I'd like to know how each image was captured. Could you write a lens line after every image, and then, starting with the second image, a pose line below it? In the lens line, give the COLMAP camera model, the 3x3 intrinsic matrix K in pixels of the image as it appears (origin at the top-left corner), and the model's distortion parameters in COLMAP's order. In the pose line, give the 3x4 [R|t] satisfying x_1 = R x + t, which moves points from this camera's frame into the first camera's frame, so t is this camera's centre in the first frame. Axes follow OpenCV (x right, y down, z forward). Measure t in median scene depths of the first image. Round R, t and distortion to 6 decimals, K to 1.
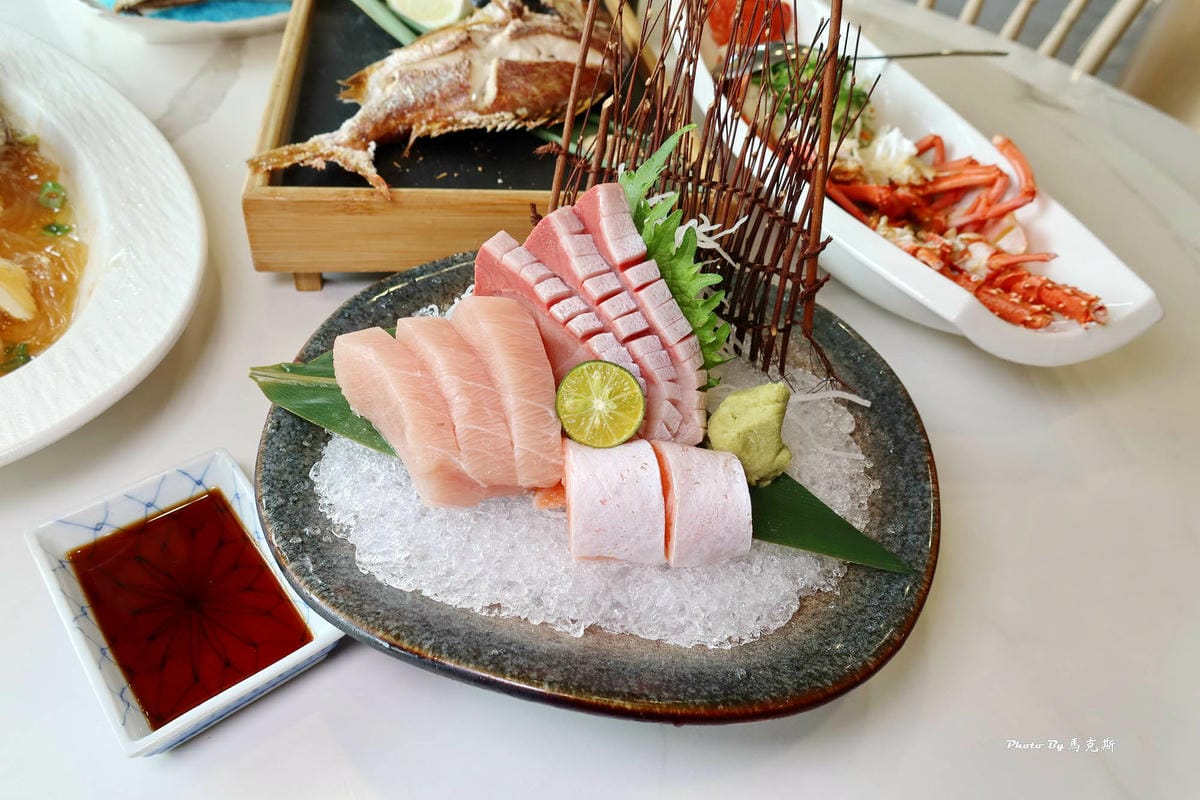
lens RADIAL K [[822.1, 0, 589.7], [0, 822.1, 404.0], [0, 0, 1]] dist [-0.040166, 0.024327]
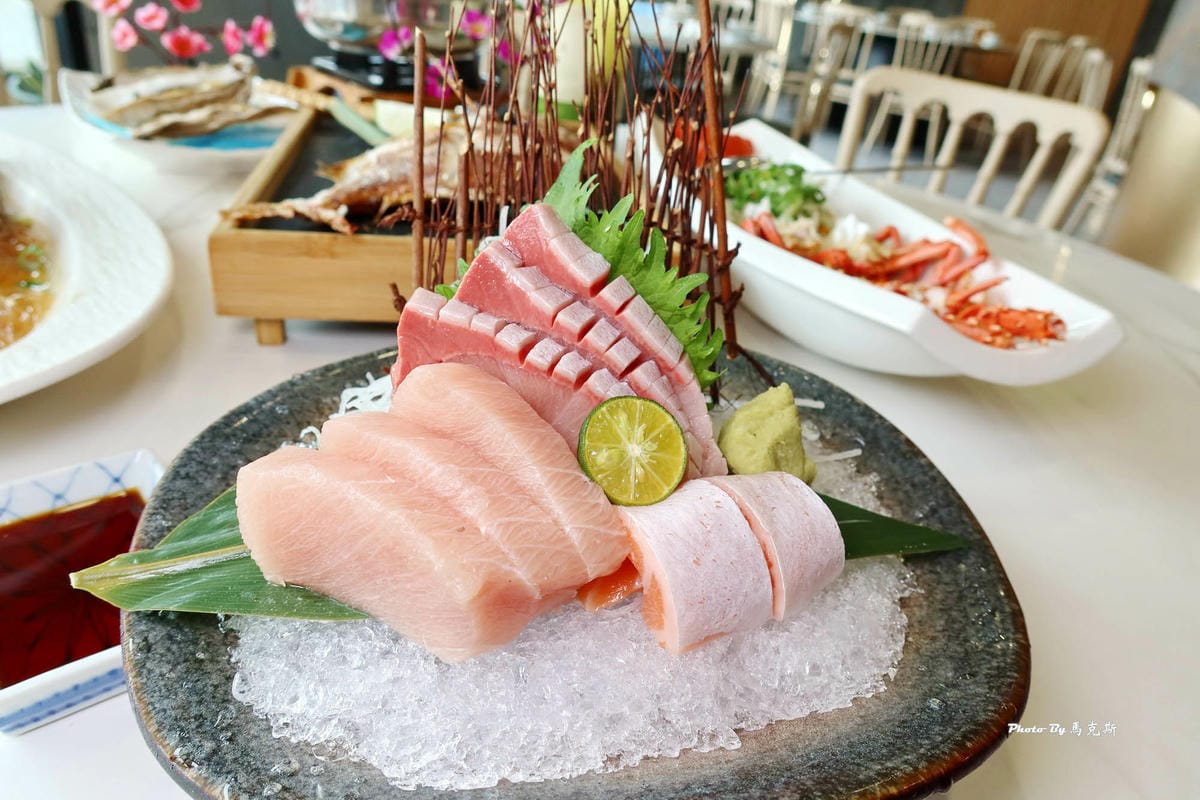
lens RADIAL K [[822.1, 0, 599.0], [0, 822.1, 398.2], [0, 0, 1]] dist [-0.040166, 0.024327]
pose [[0.888733, -0.240437, 0.390313, -0.299194], [0.312815, 0.940465, -0.132935, 0.045539], [-0.335113, 0.240239, 0.911035, 0.276159]]
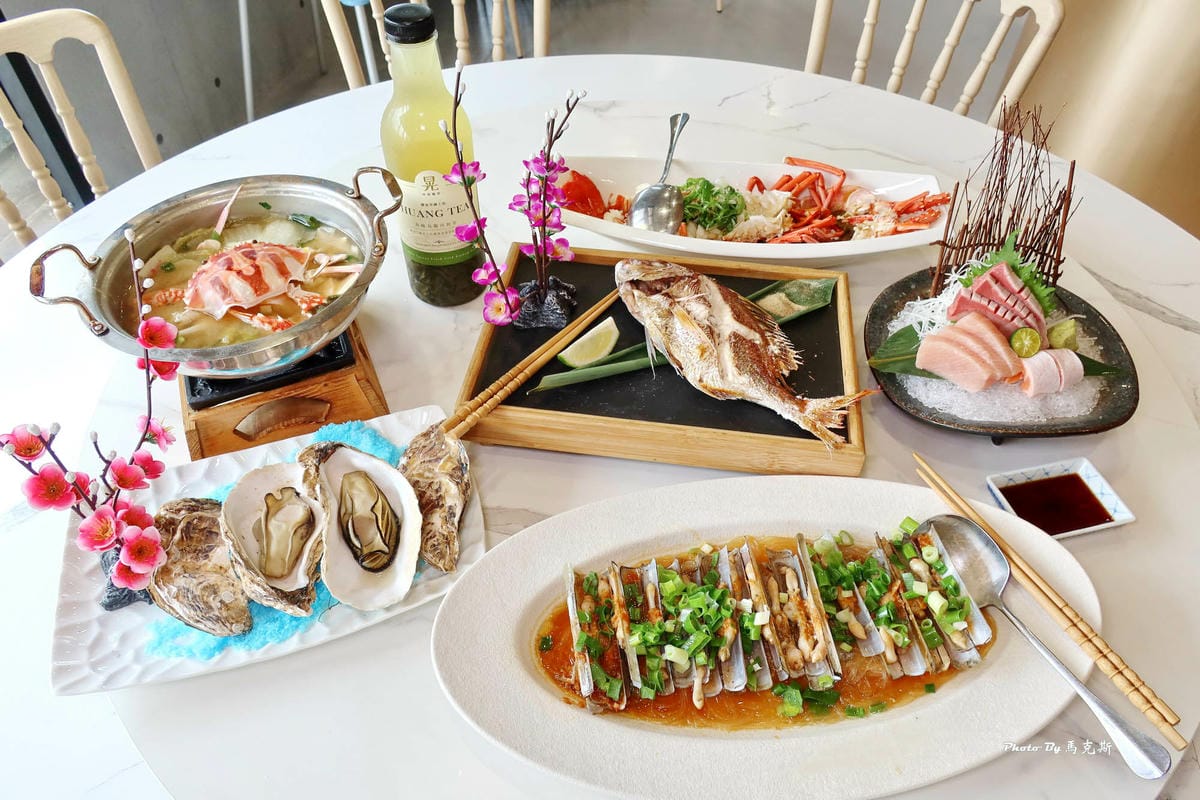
lens RADIAL K [[822.1, 0, 602.7], [0, 822.1, 405.5], [0, 0, 1]] dist [-0.040166, 0.024327]
pose [[0.966363, -0.245154, 0.077729, -1.607175], [0.237836, 0.966881, 0.092606, -0.381886], [-0.097858, -0.071004, 0.992664, -1.599456]]
